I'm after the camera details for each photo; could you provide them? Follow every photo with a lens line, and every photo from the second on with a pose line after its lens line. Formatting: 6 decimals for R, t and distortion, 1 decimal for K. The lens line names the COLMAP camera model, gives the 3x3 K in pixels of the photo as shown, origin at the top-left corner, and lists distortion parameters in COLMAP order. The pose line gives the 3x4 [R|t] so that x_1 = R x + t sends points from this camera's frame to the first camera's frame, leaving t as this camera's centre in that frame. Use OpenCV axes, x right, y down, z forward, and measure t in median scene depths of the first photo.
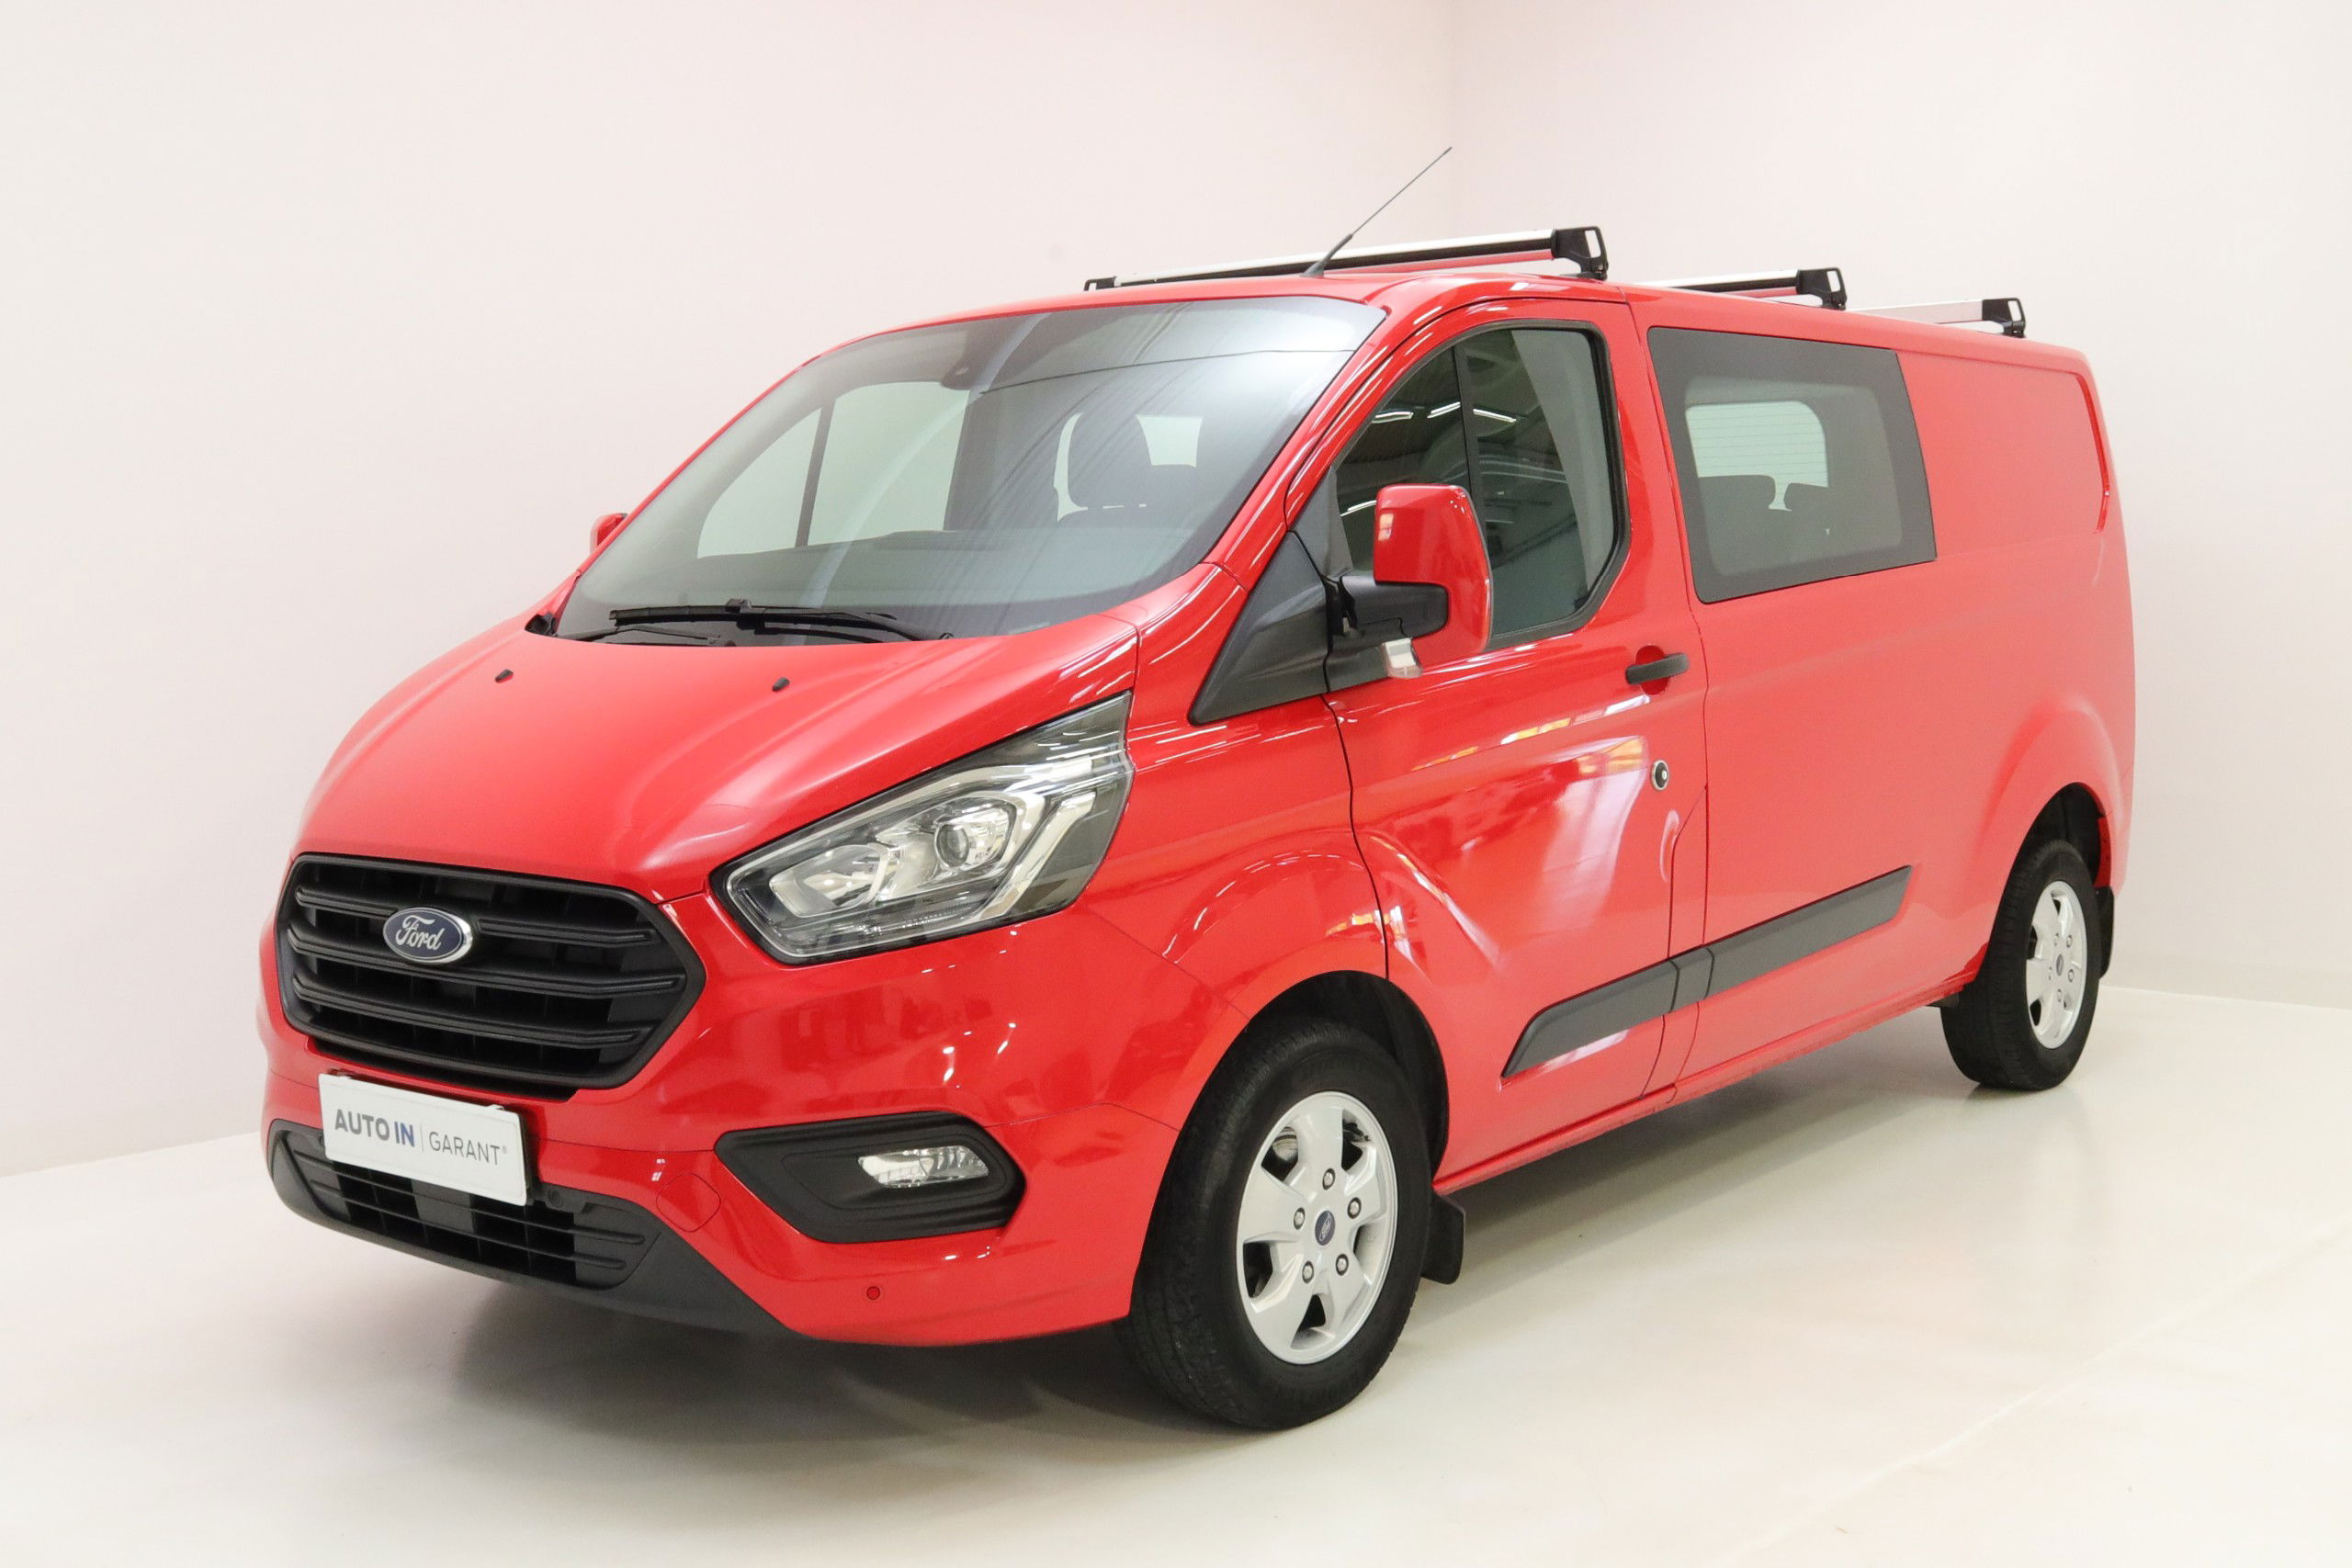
lens RADIAL K [[1704.4, 0, 1176.0], [0, 1704.4, 784.0], [0, 0, 1]] dist [-0.001509, -0.001699]
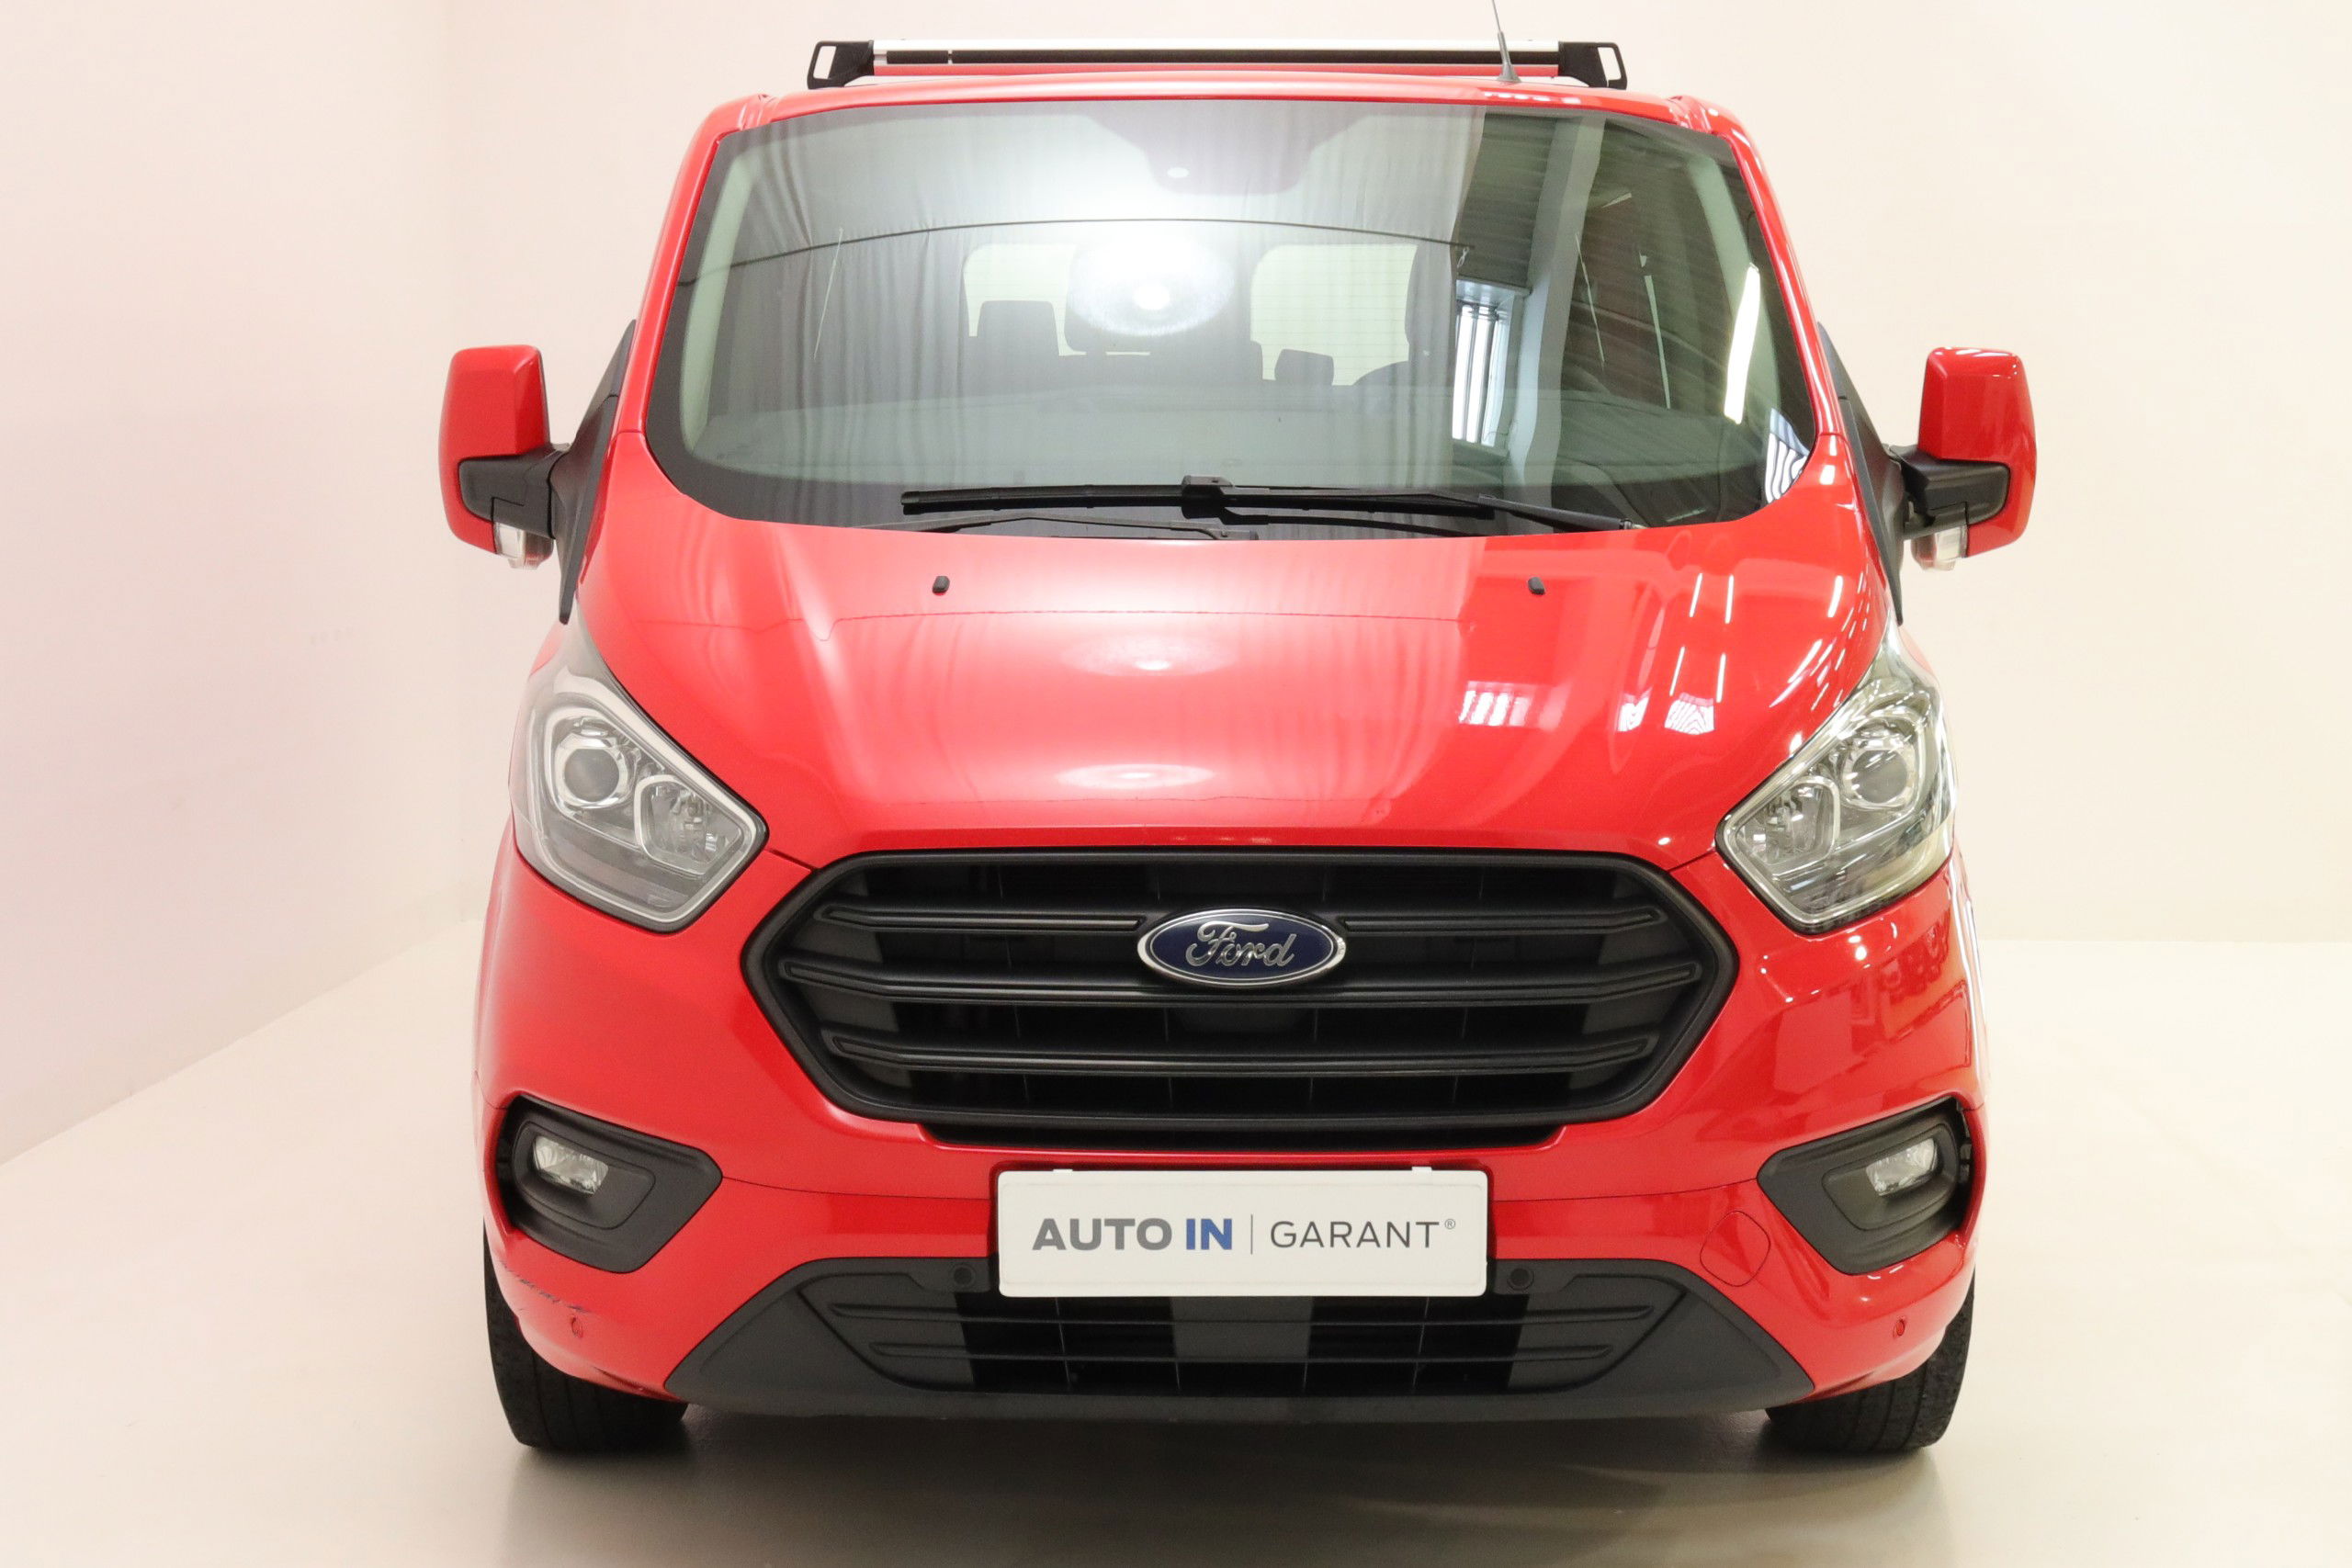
lens RADIAL K [[2266.2, 0, 1176.0], [0, 2266.2, 784.0], [0, 0, 1]] dist [-0.003747, -0.002773]
pose [[0.893961, -0.053337, 0.444960, -0.881293], [0.045104, 0.998559, 0.029079, -0.007293], [-0.445870, -0.005926, 0.895078, 0.174757]]
